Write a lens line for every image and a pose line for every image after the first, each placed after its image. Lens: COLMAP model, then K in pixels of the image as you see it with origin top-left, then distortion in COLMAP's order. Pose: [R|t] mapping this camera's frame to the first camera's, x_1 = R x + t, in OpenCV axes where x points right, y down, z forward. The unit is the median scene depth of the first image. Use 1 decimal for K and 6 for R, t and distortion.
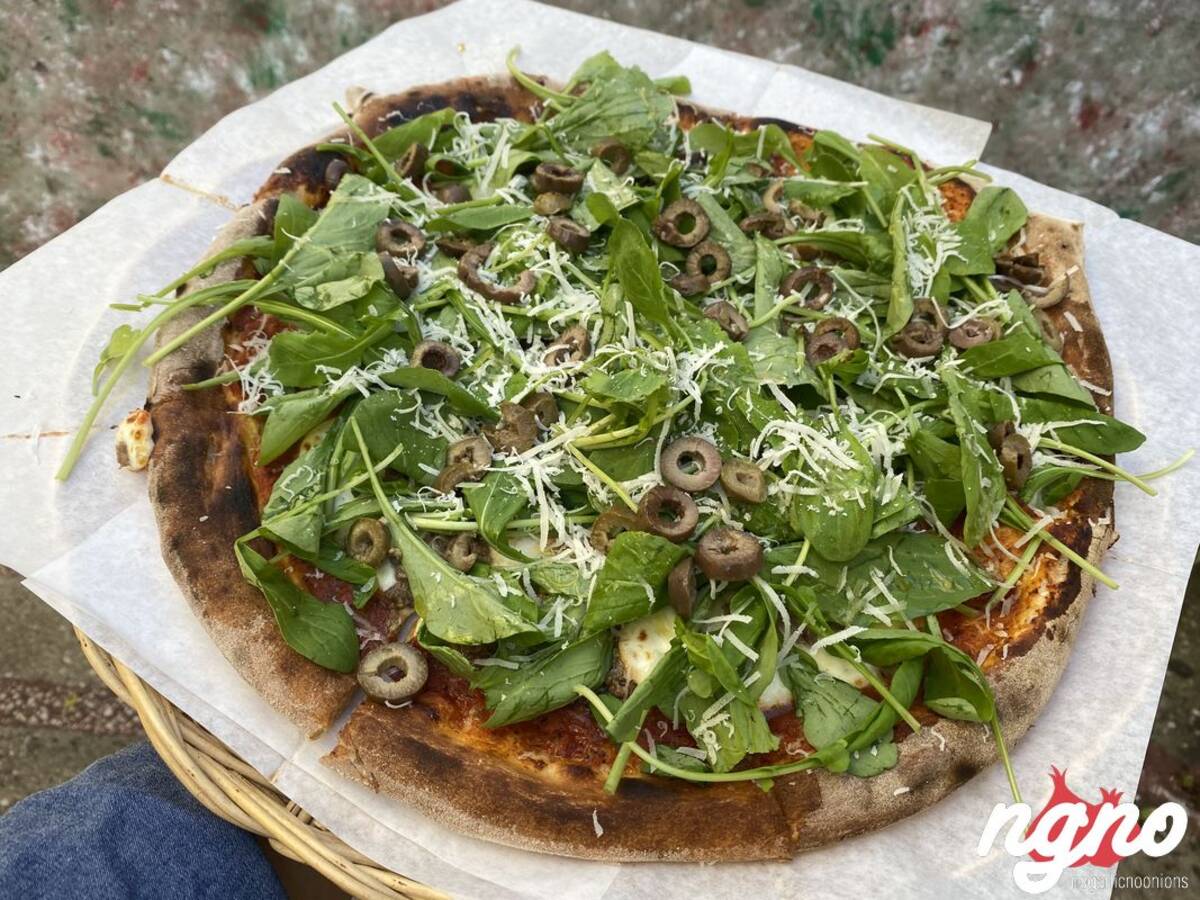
lens RADIAL K [[948.2, 0, 608.2], [0, 948.2, 448.8], [0, 0, 1]] dist [-0.004280, 0.000741]
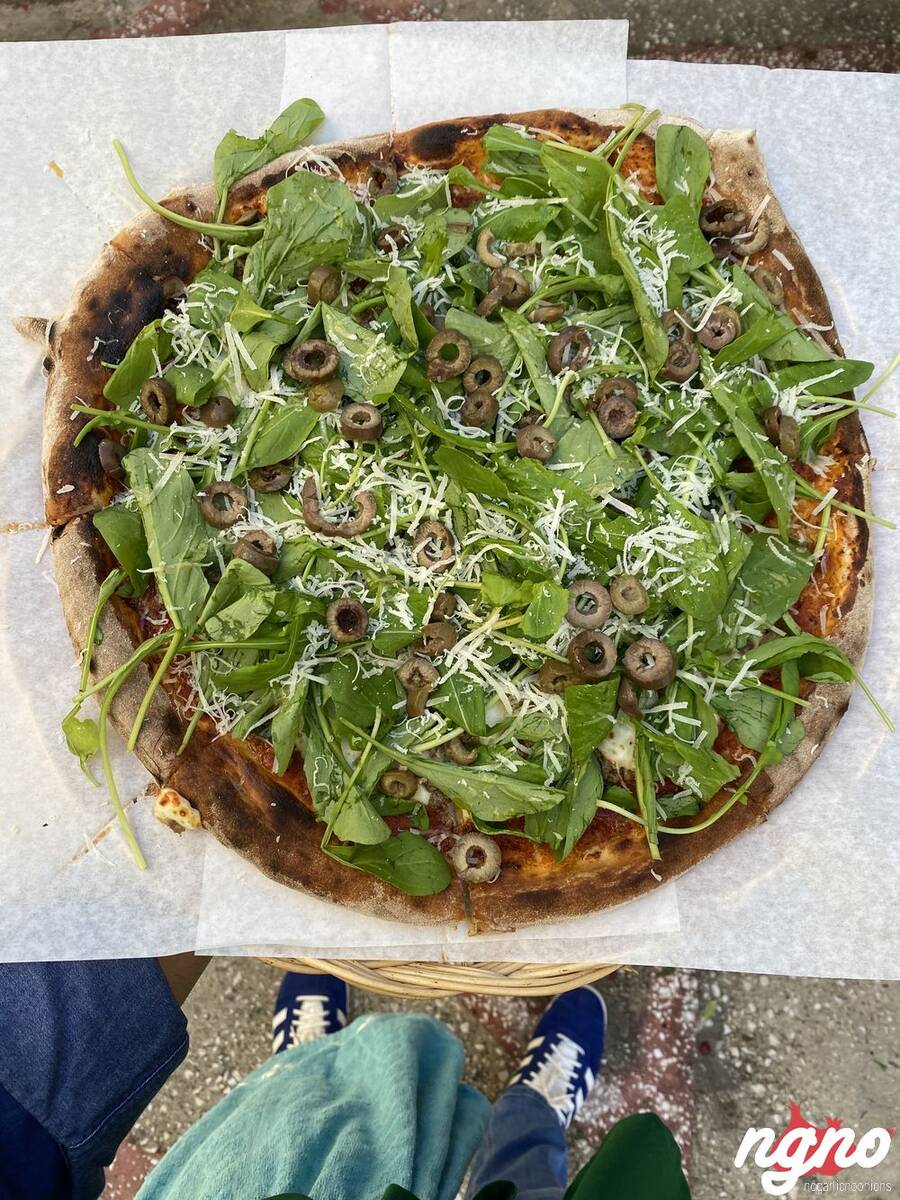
lens RADIAL K [[948.2, 0, 475.4], [0, 948.2, 601.1], [0, 0, 1]] dist [-0.004280, 0.000741]
pose [[0.867408, -0.494538, 0.055091, -0.103127], [0.400274, 0.759238, 0.513165, -0.665073], [-0.295607, -0.423072, 0.856520, -0.025021]]
